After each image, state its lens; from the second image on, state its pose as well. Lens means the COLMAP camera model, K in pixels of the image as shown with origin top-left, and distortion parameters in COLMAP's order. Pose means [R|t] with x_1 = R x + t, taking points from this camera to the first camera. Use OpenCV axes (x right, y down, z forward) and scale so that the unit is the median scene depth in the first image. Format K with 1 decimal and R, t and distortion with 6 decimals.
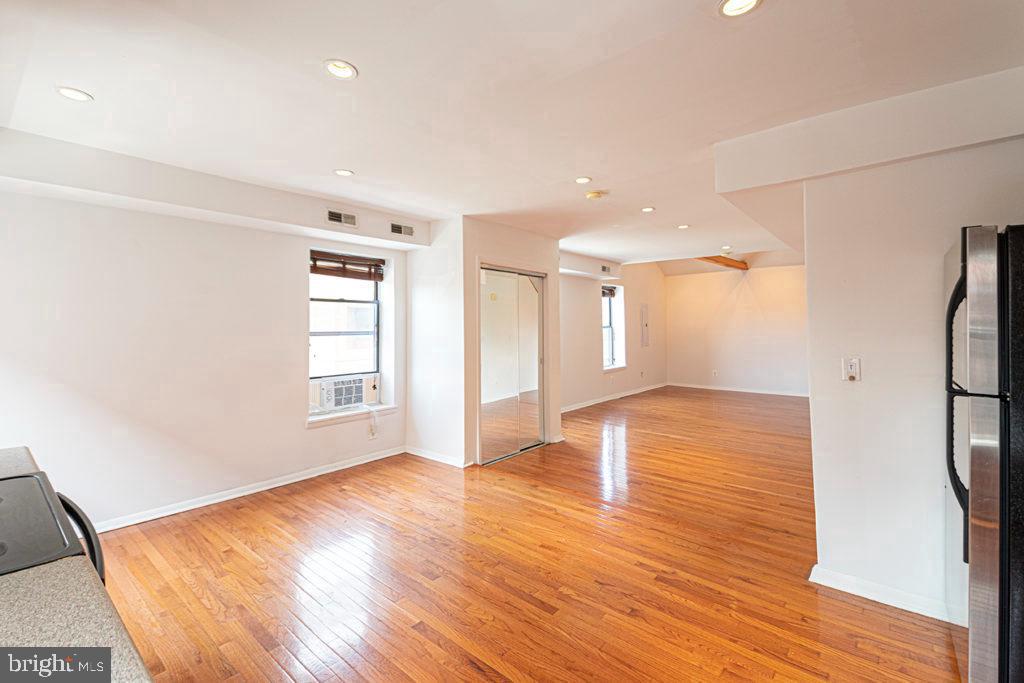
lens RADIAL K [[443.0, 0, 508.6], [0, 443.0, 313.9], [0, 0, 1]] dist [0.047991, -0.021029]
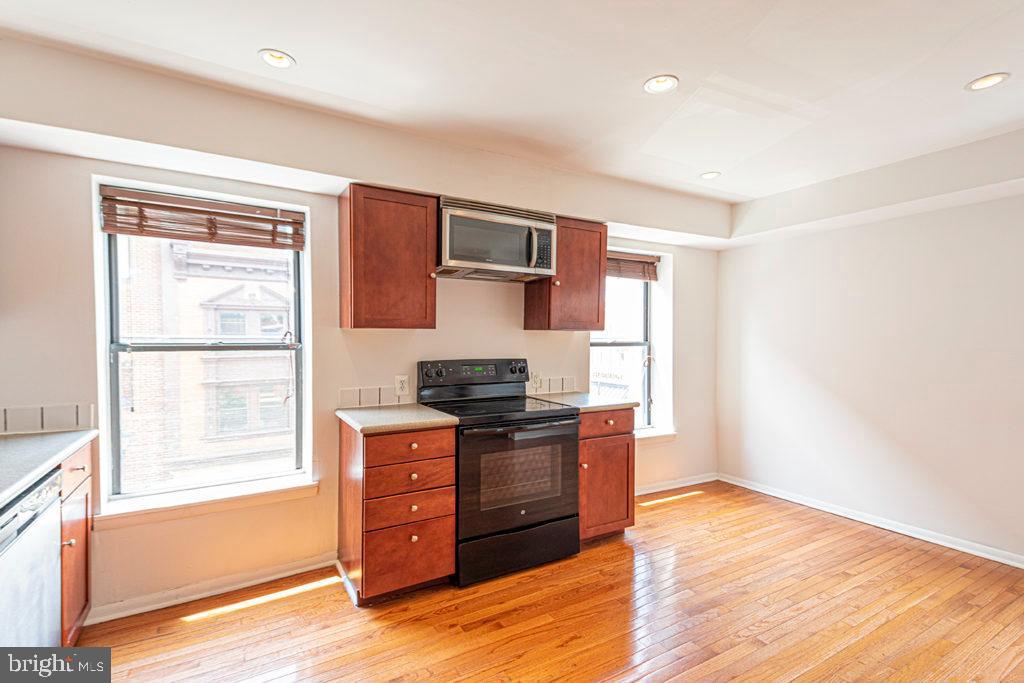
lens RADIAL K [[443.0, 0, 520.5], [0, 443.0, 346.8], [0, 0, 1]] dist [0.047991, -0.021029]
pose [[-0.334930, 0.020202, -0.942026, 0.191485], [0.031598, 0.999449, 0.010199, 0.010277], [0.941713, -0.026350, -0.335384, 0.279788]]
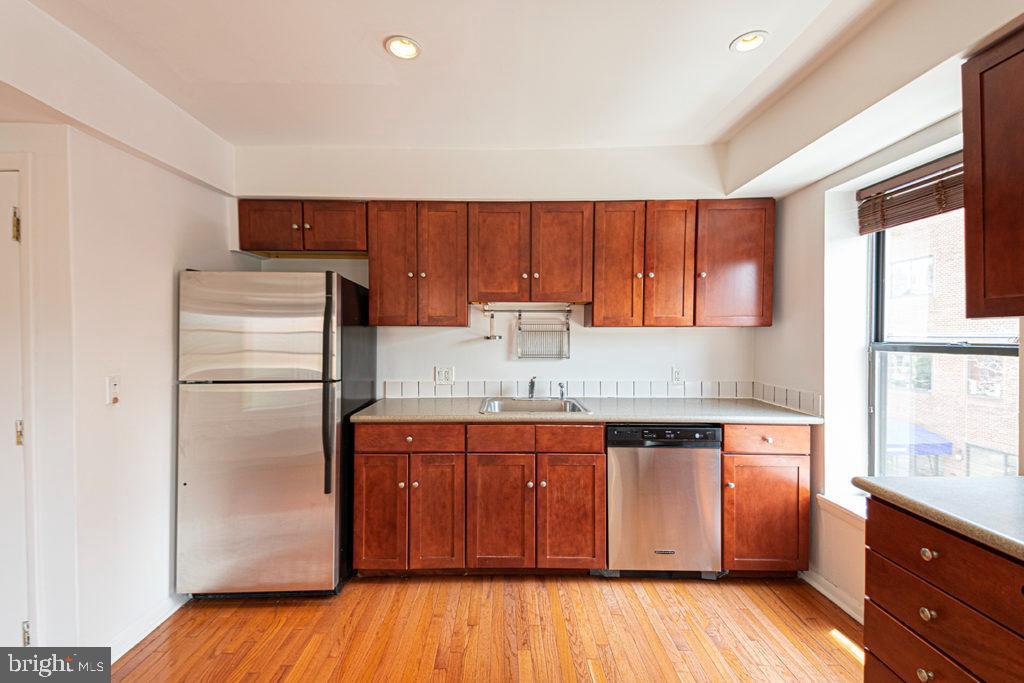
lens RADIAL K [[443.0, 0, 508.0], [0, 443.0, 341.1], [0, 0, 1]] dist [0.047991, -0.021029]
pose [[-0.647830, -0.002921, 0.761779, -0.105594], [-0.018053, 0.999771, -0.011520, 0.009840], [-0.761571, -0.021215, -0.647734, 0.313233]]
